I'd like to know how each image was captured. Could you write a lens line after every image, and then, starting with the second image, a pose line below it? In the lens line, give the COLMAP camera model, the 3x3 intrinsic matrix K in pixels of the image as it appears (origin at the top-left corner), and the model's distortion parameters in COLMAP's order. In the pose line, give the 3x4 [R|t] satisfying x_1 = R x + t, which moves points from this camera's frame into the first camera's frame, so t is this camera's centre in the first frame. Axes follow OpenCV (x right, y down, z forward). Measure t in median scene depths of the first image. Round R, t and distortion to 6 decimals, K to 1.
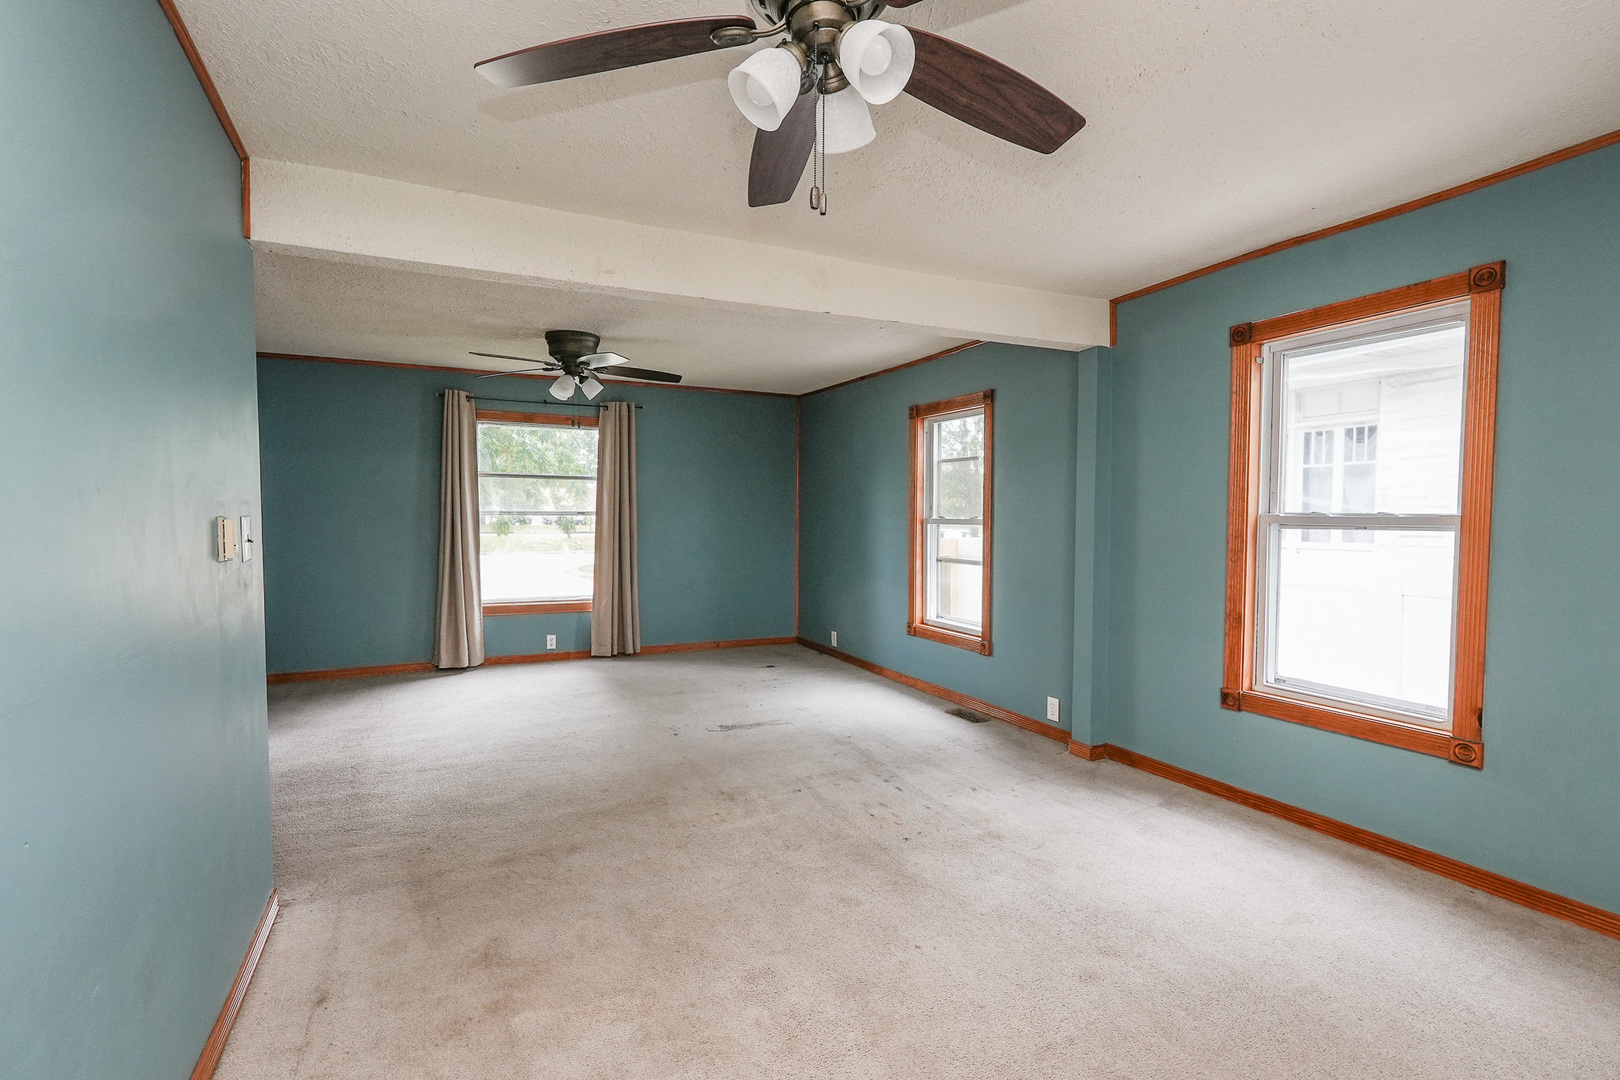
lens RADIAL K [[739.9, 0, 806.7], [0, 739.9, 545.4], [0, 0, 1]] dist [-0.020473, 0.009330]
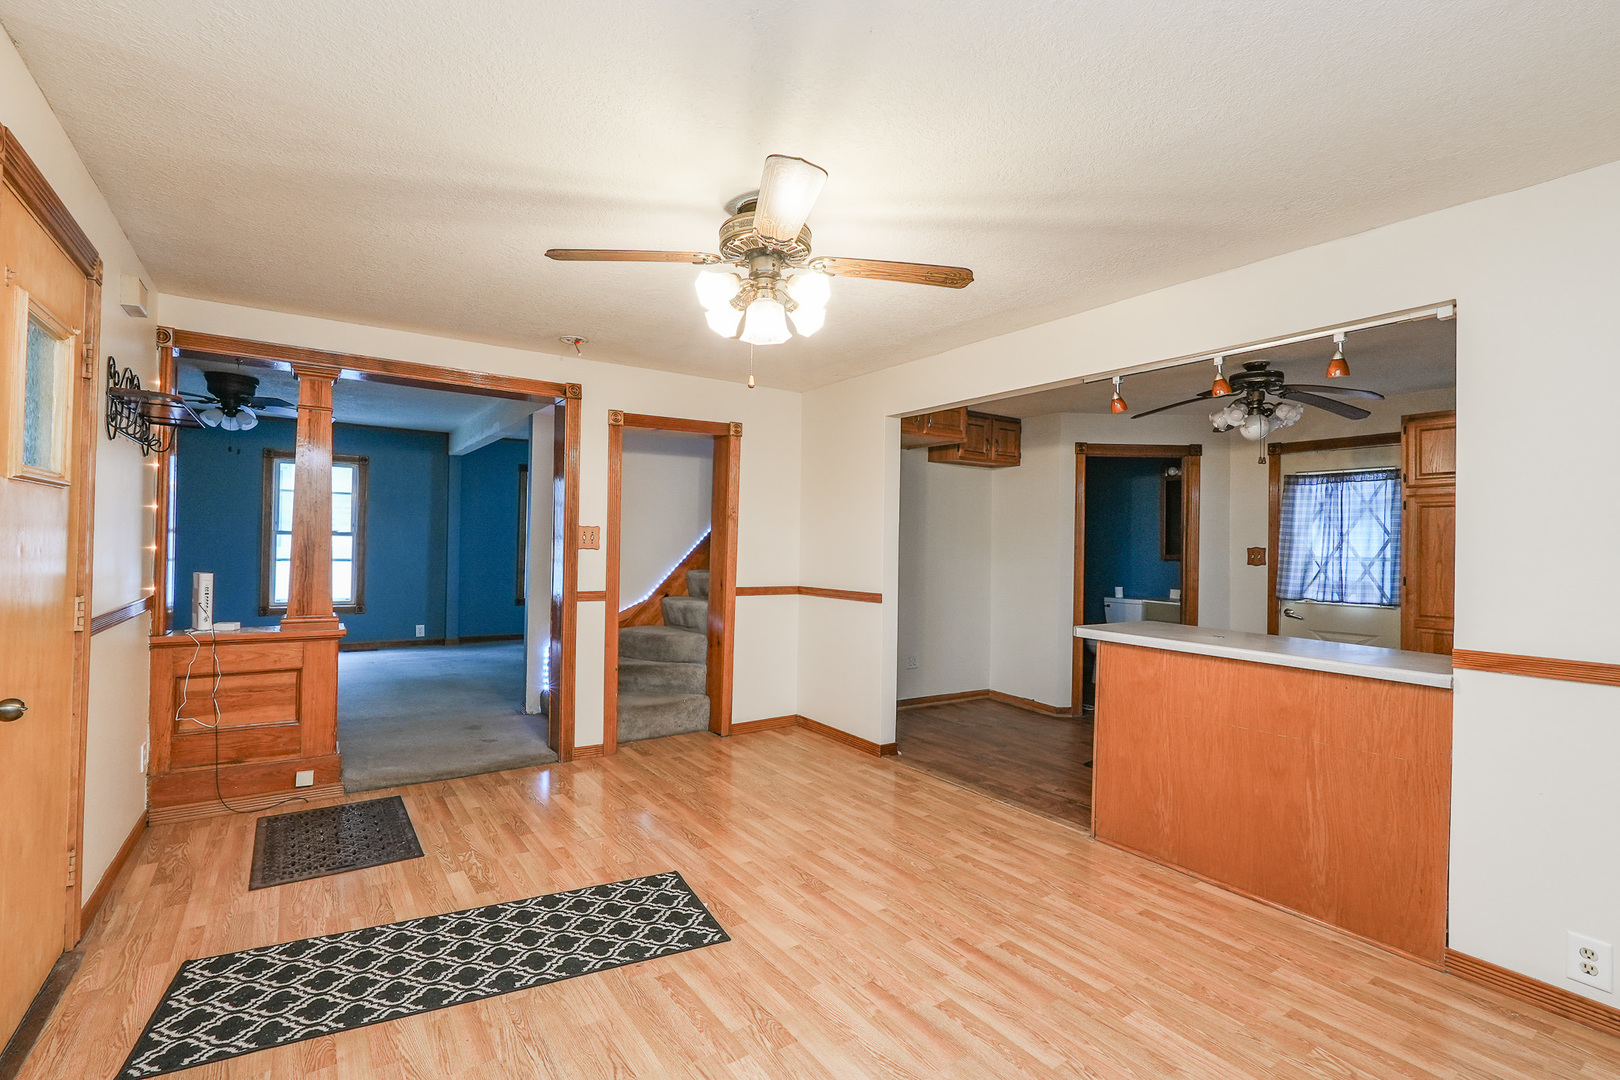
lens RADIAL K [[739.9, 0, 806.4], [0, 739.9, 539.1], [0, 0, 1]] dist [-0.020473, 0.009330]
pose [[-0.142592, 0.002753, 0.989778, -1.413339], [0.018356, 0.999832, -0.000137, -0.002245], [-0.989611, 0.018149, -0.142618, 0.210336]]
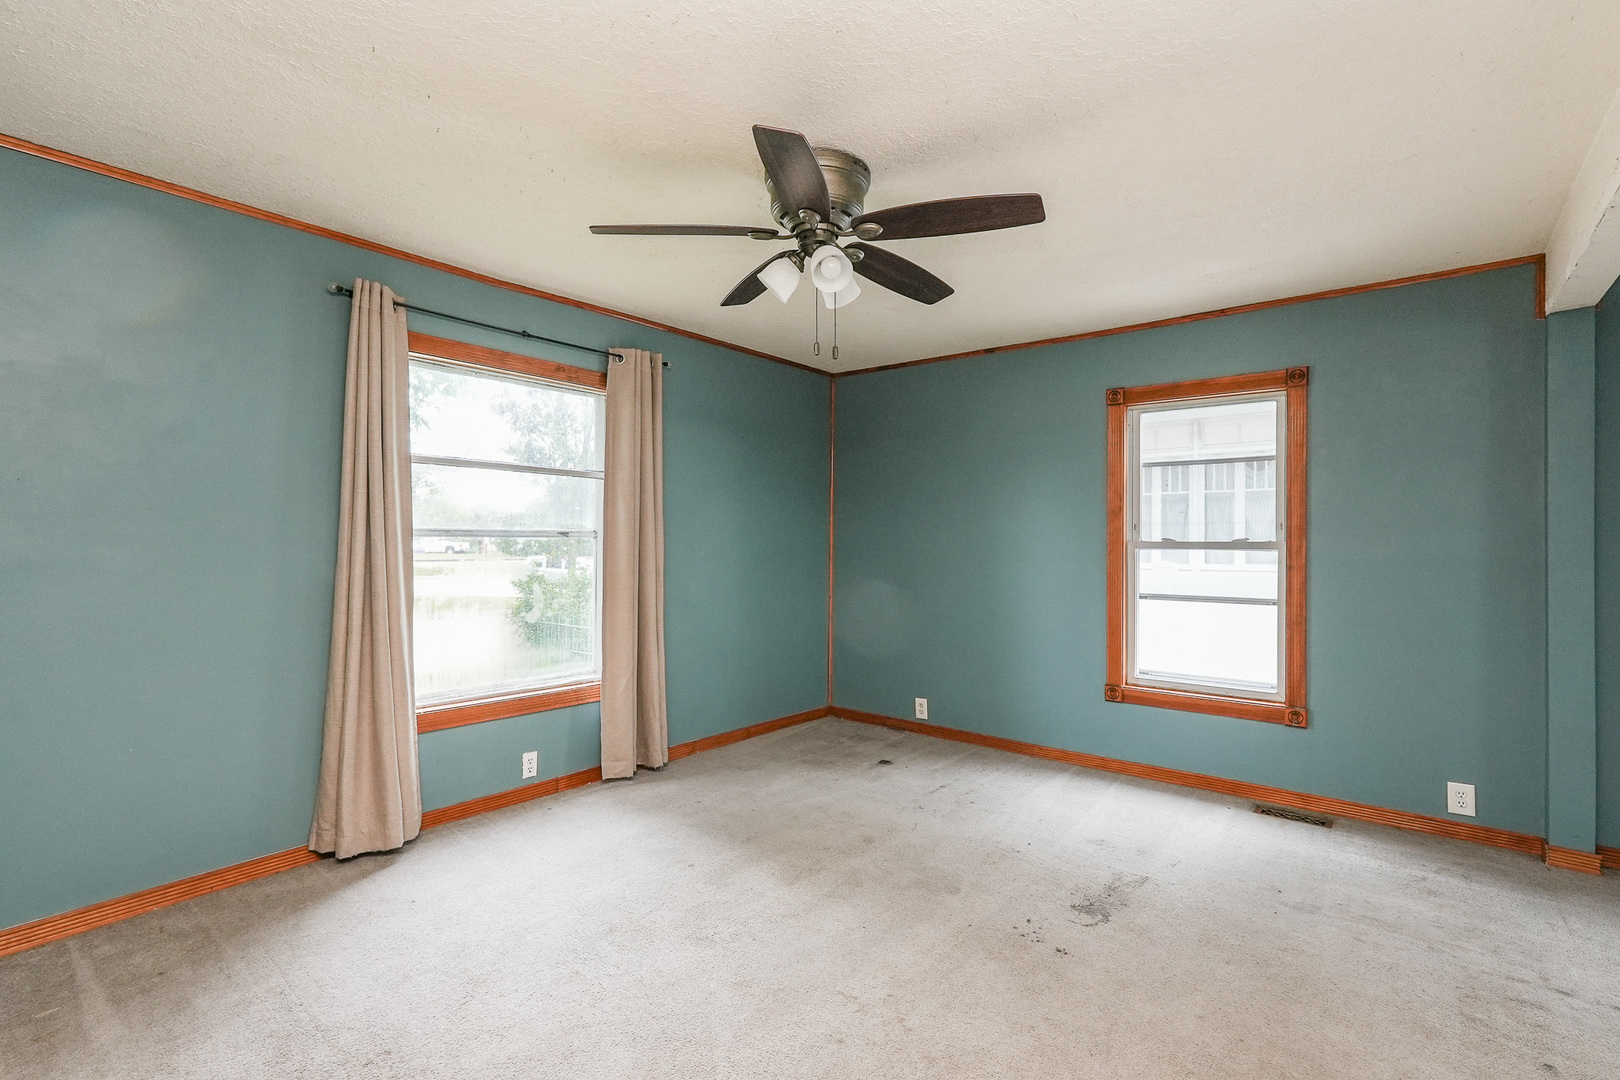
lens RADIAL K [[739.9, 0, 806.8], [0, 739.9, 541.9], [0, 0, 1]] dist [-0.020473, 0.009330]
pose [[0.913155, -0.001688, 0.407609, -0.452306], [0.017384, 0.999243, -0.034807, -0.016391], [-0.407242, 0.038870, 0.912493, 0.477936]]
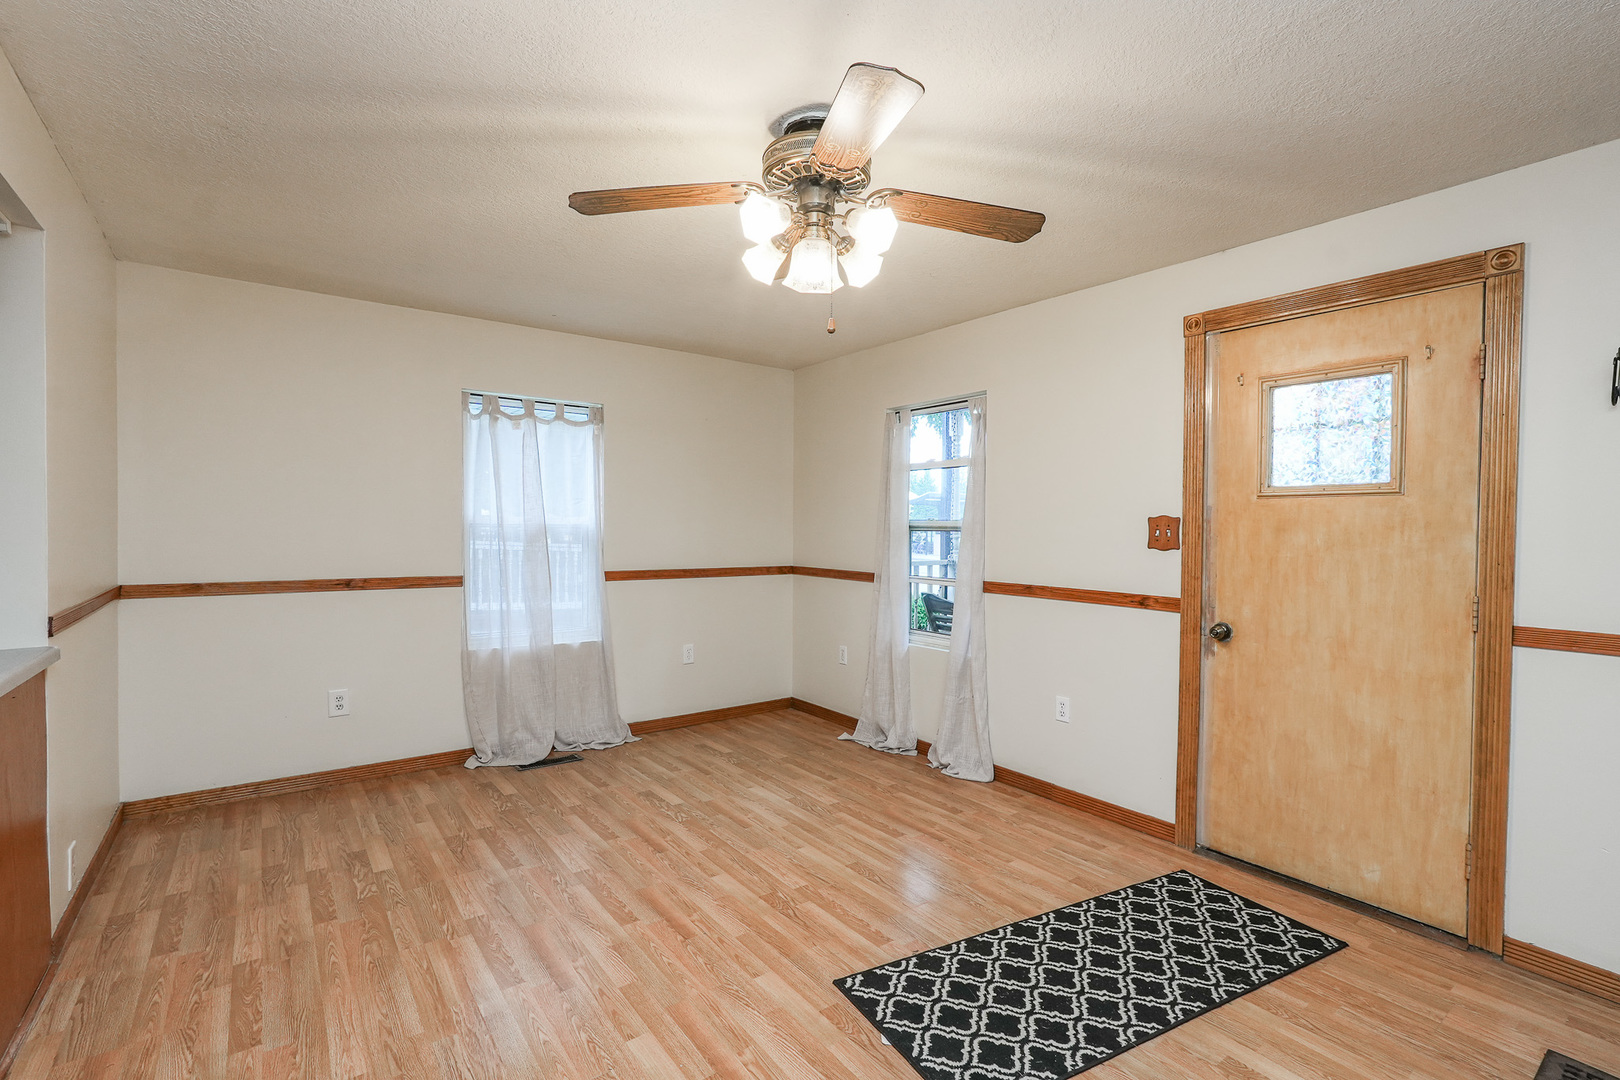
lens RADIAL K [[739.9, 0, 806.0], [0, 739.9, 539.9], [0, 0, 1]] dist [-0.020473, 0.009330]
pose [[0.174370, 0.018017, -0.984515, -0.568126], [-0.047844, 0.998807, 0.009804, 0.004151], [0.983517, 0.045394, 0.175024, 0.101639]]
